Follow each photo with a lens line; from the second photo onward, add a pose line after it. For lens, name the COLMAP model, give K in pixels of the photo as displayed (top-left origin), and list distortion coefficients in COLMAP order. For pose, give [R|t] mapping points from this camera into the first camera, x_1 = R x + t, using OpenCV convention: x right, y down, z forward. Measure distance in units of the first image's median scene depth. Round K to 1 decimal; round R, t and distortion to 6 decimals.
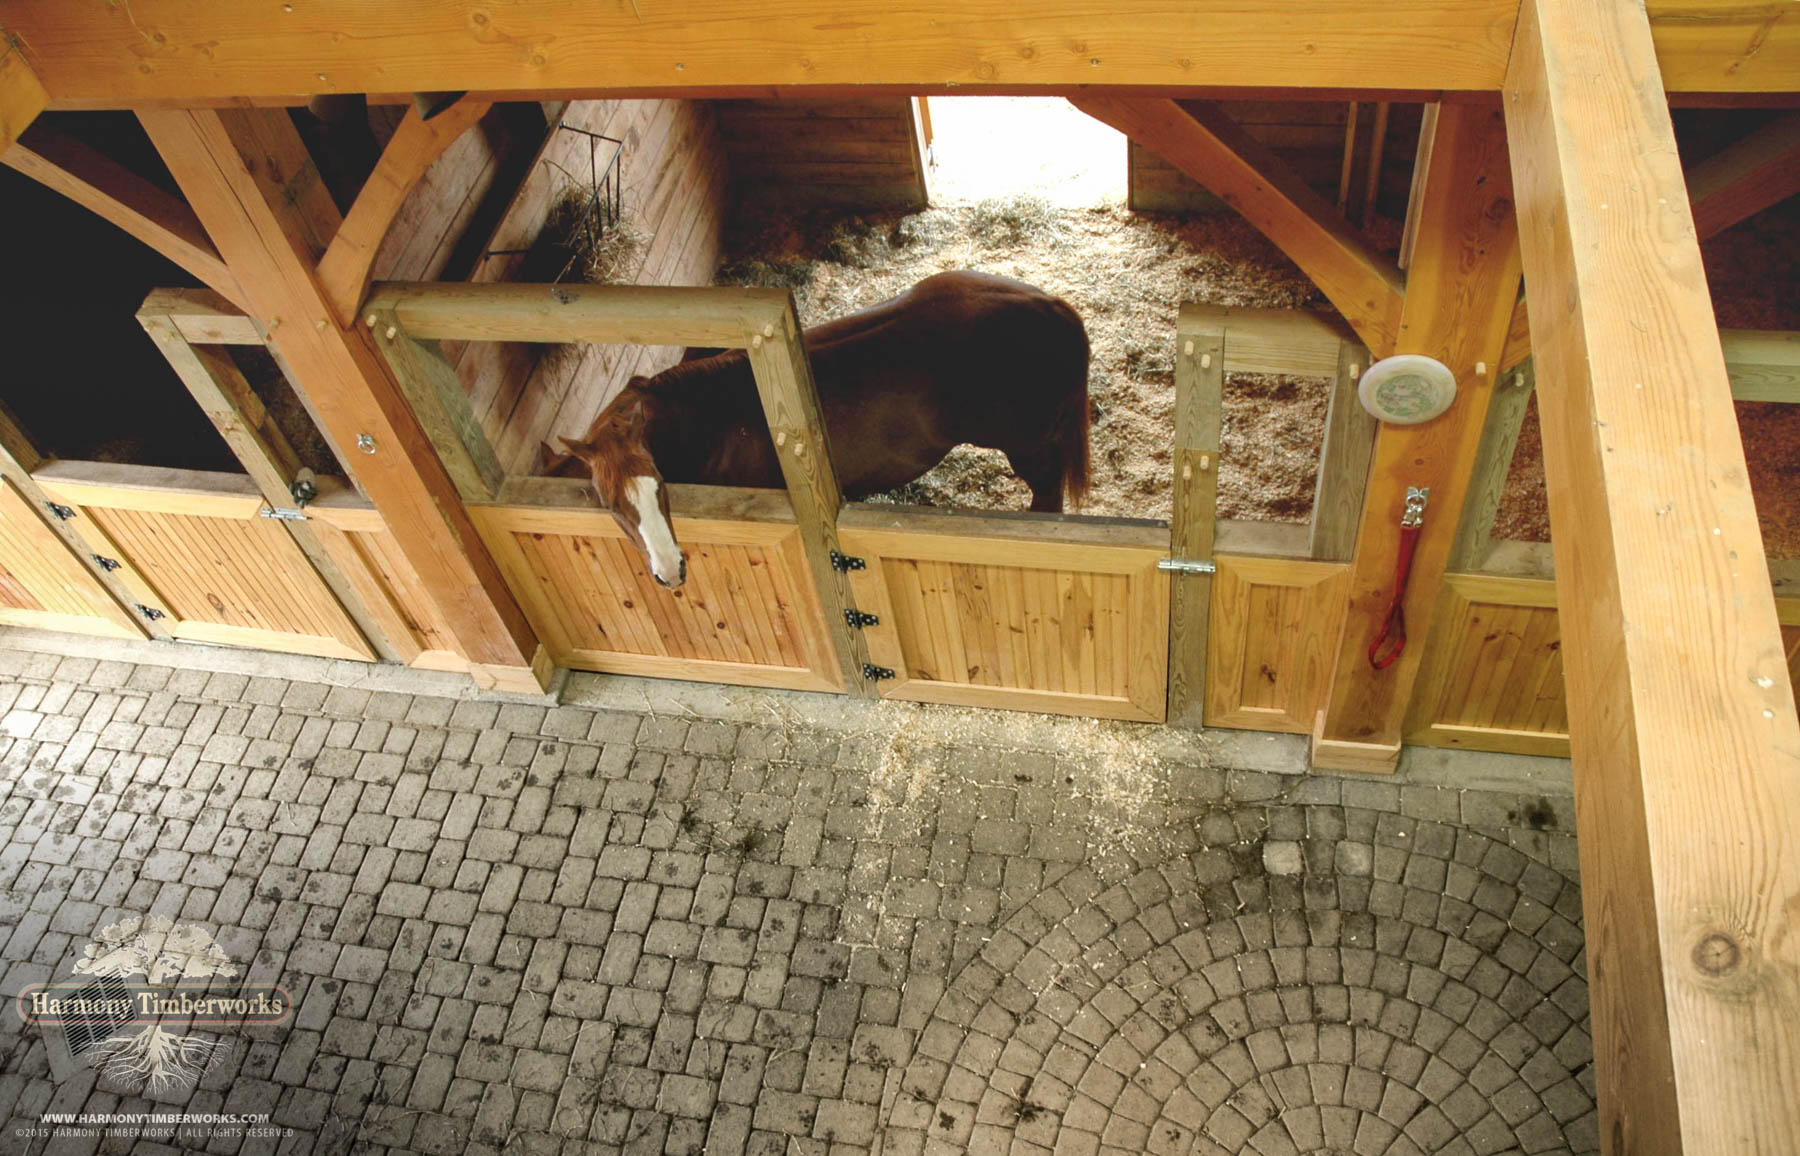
lens RADIAL K [[1455.4, 0, 900.0], [0, 1455.4, 578.0], [0, 0, 1]] dist [-0.167178, 0.145848]
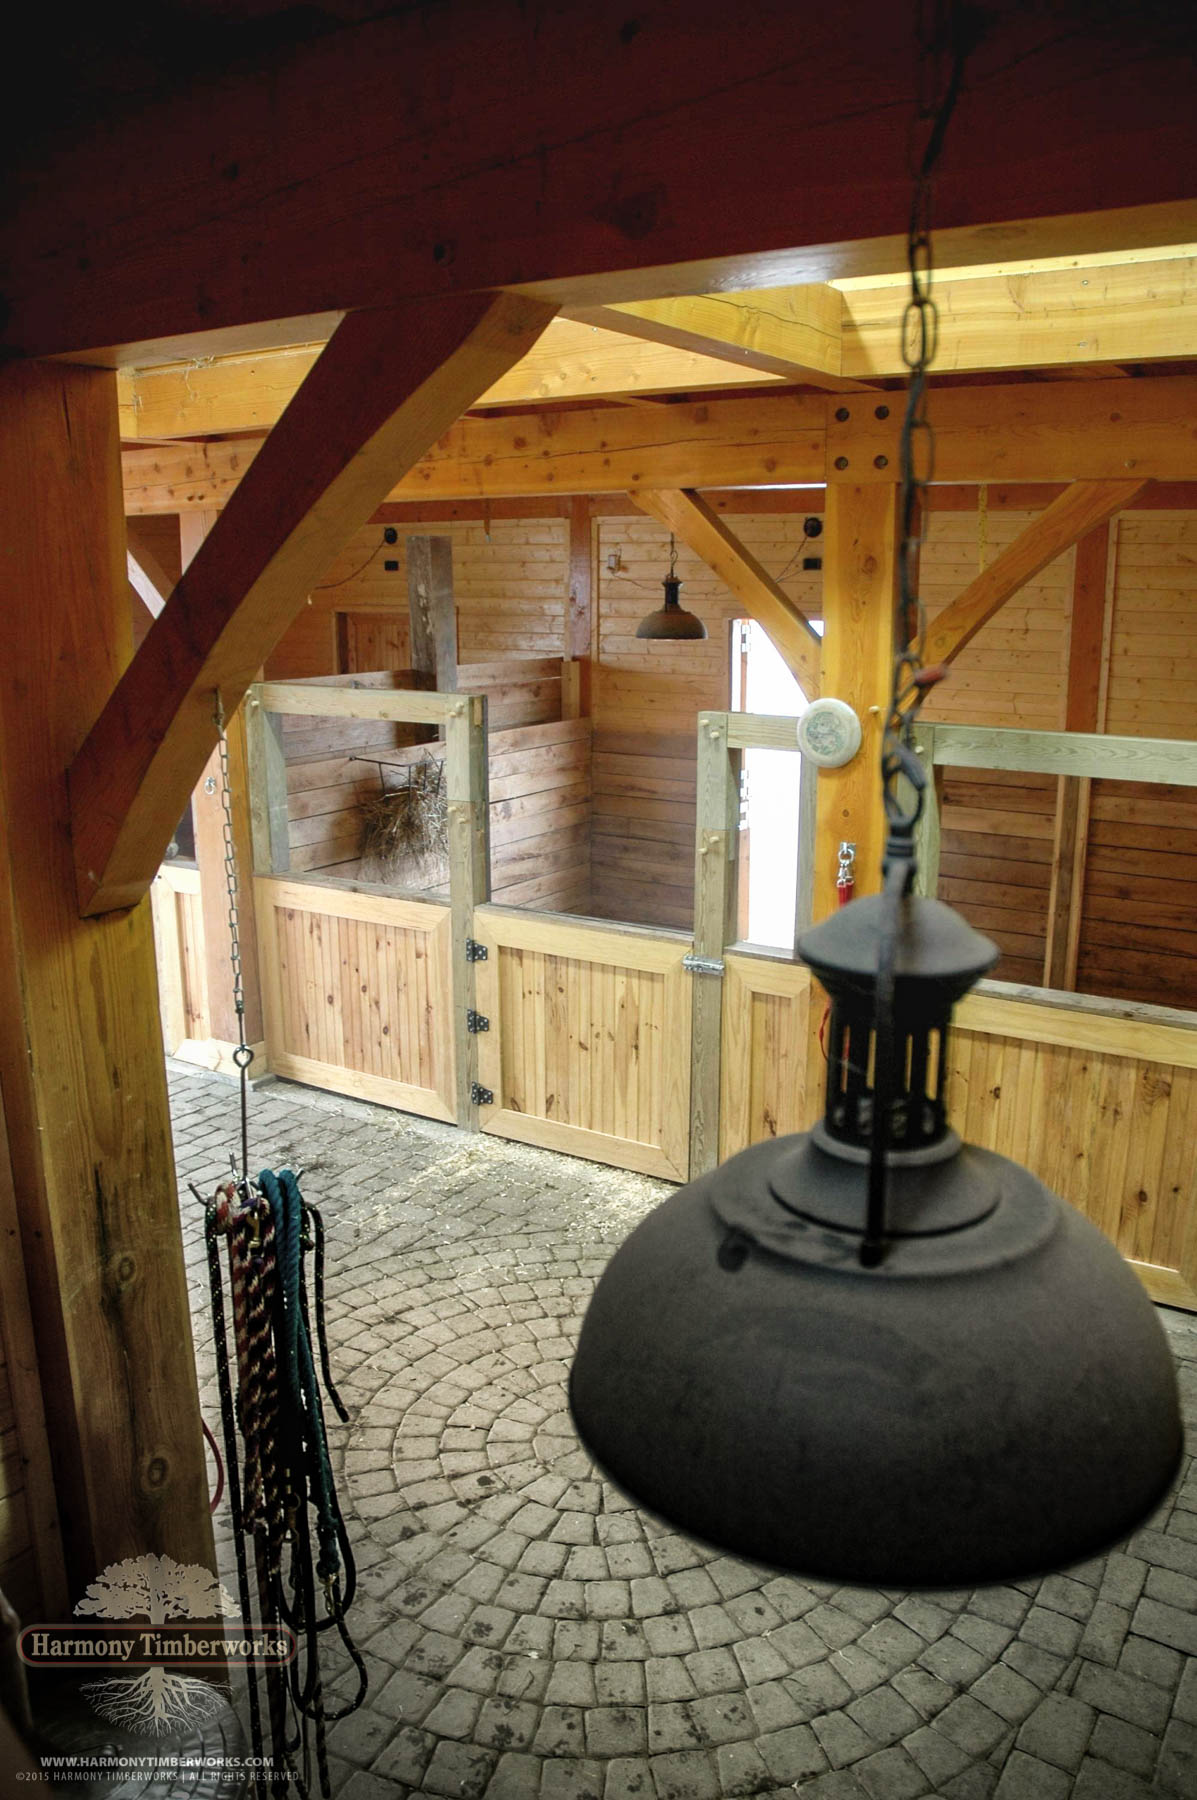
lens RADIAL K [[1394.0, 0, 601.1], [0, 1394.0, 922.2], [0, 0, 1]] dist [-0.182528, 0.165999]
pose [[0.919140, 0.216389, -0.329177, 0.456546], [-0.369781, 0.762015, -0.531596, 0.572588], [0.135806, 0.610335, 0.780415, 0.034404]]
